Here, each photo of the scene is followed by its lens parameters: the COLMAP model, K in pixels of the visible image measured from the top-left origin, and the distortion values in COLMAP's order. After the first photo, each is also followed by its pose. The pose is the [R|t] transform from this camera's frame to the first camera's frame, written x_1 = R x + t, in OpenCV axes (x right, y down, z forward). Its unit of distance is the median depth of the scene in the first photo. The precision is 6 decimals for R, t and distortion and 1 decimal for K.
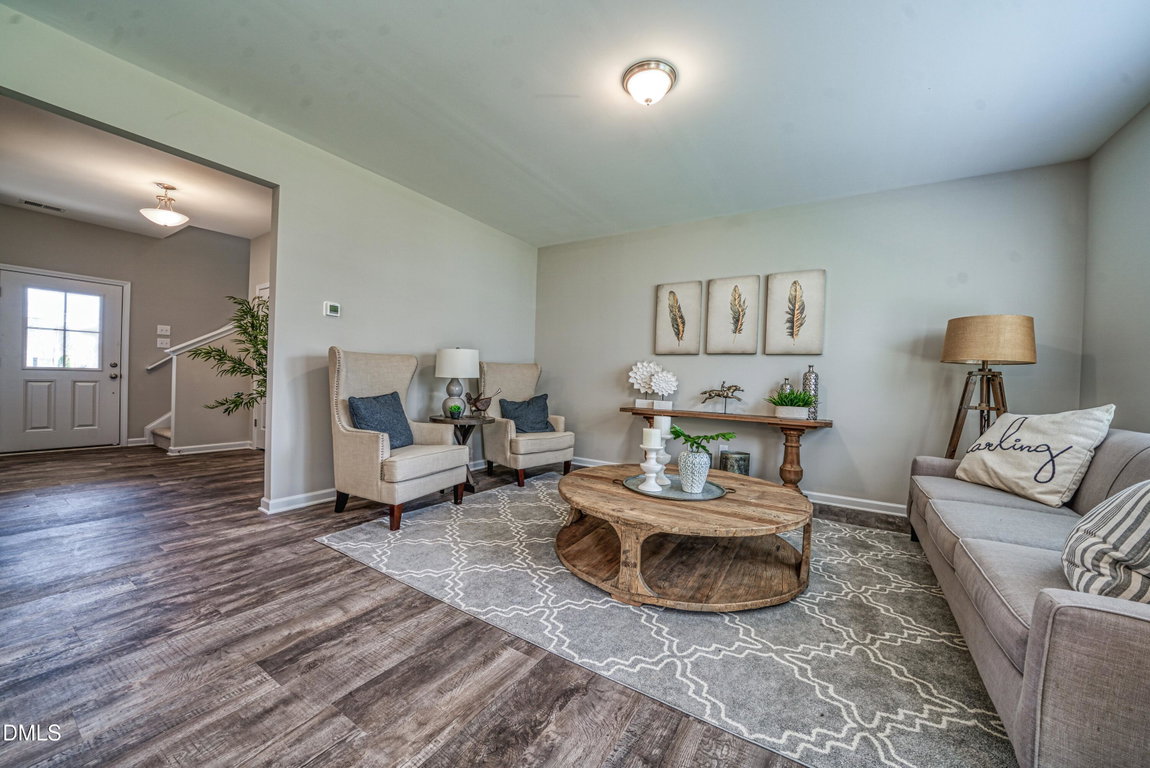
lens RADIAL K [[418.8, 0, 581.9], [0, 418.8, 386.1], [0, 0, 1]] dist [-0.024612, 0.002984]
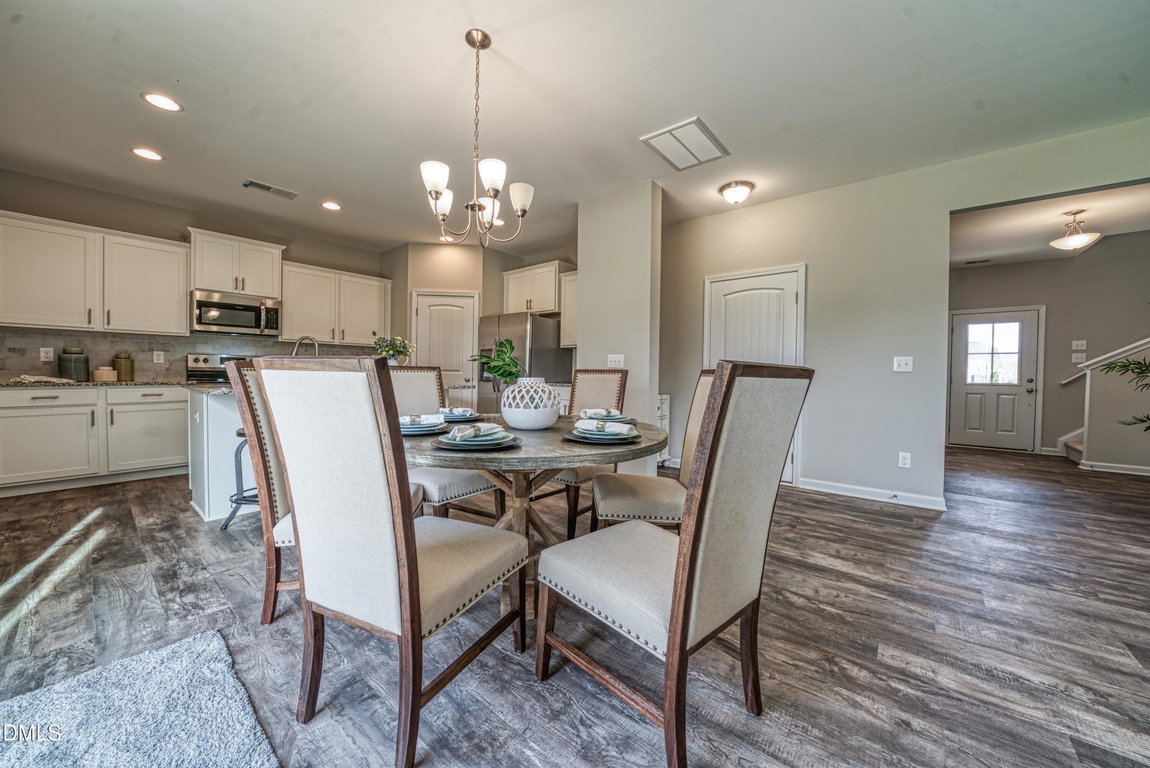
lens RADIAL K [[418.8, 0, 577.4], [0, 418.8, 380.1], [0, 0, 1]] dist [-0.024612, 0.002984]
pose [[-0.130014, -0.019690, -0.991317, 0.154334], [-0.031926, 0.999368, -0.015662, 0.005199], [0.990998, 0.029612, -0.130561, -0.111195]]
